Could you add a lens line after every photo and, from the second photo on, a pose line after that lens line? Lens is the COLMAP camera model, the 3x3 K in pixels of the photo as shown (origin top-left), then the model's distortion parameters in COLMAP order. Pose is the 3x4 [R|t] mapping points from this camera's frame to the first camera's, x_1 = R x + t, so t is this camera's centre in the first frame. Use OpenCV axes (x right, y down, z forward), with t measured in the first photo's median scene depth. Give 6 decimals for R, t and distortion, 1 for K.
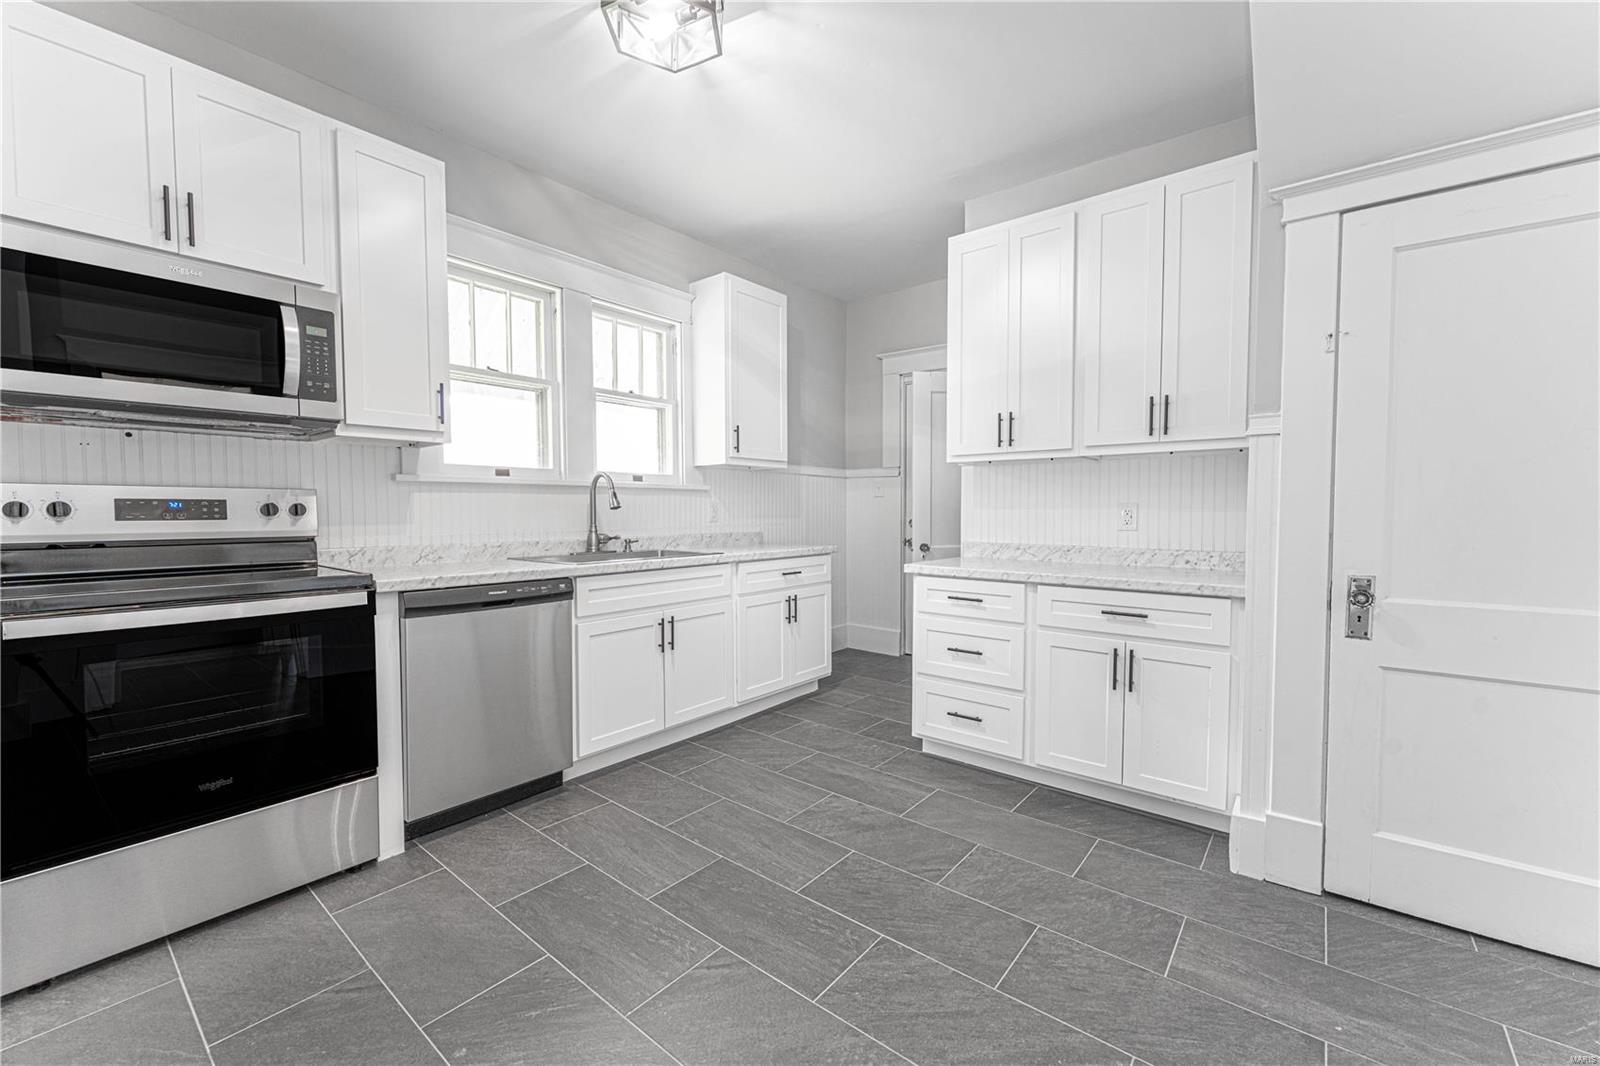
lens RADIAL K [[643.6, 0, 795.4], [0, 643.6, 531.0], [0, 0, 1]] dist [0.000910, -0.000004]
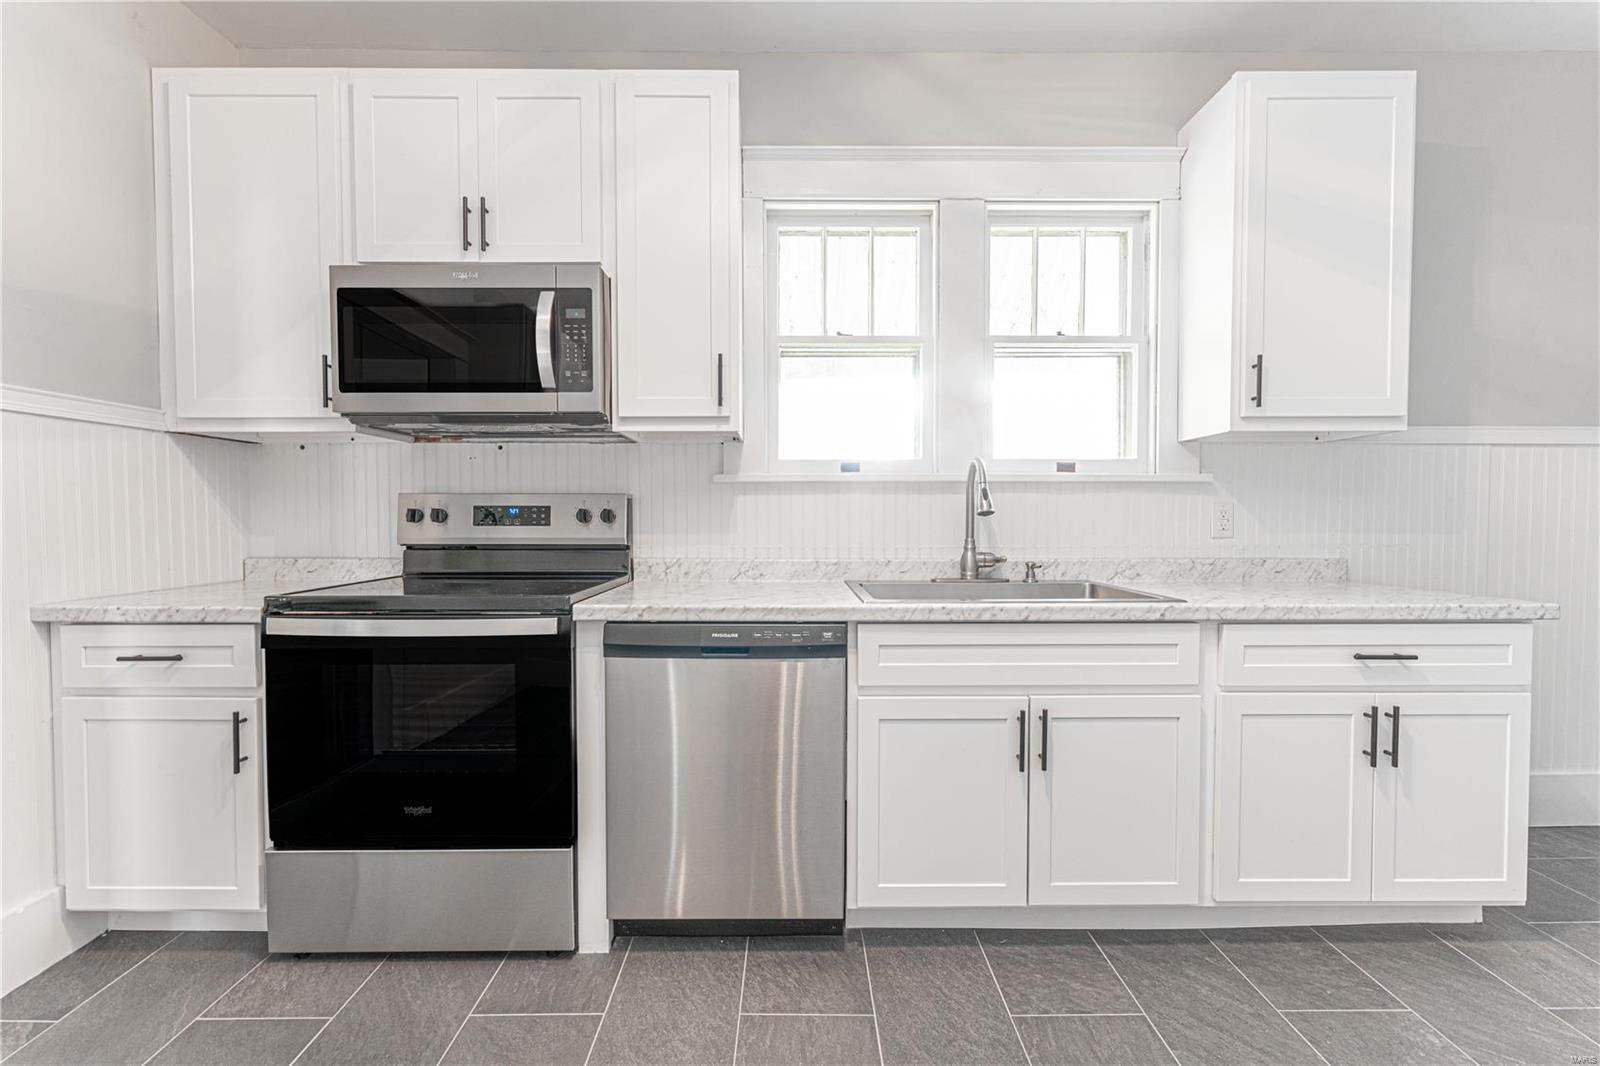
lens RADIAL K [[643.6, 0, 795.4], [0, 643.6, 531.0], [0, 0, 1]] dist [0.000910, -0.000004]
pose [[0.640219, 0.019682, -0.767940, 0.094161], [-0.026484, 0.999643, 0.003541, -0.017191], [0.767736, 0.018071, 0.640512, 0.485397]]
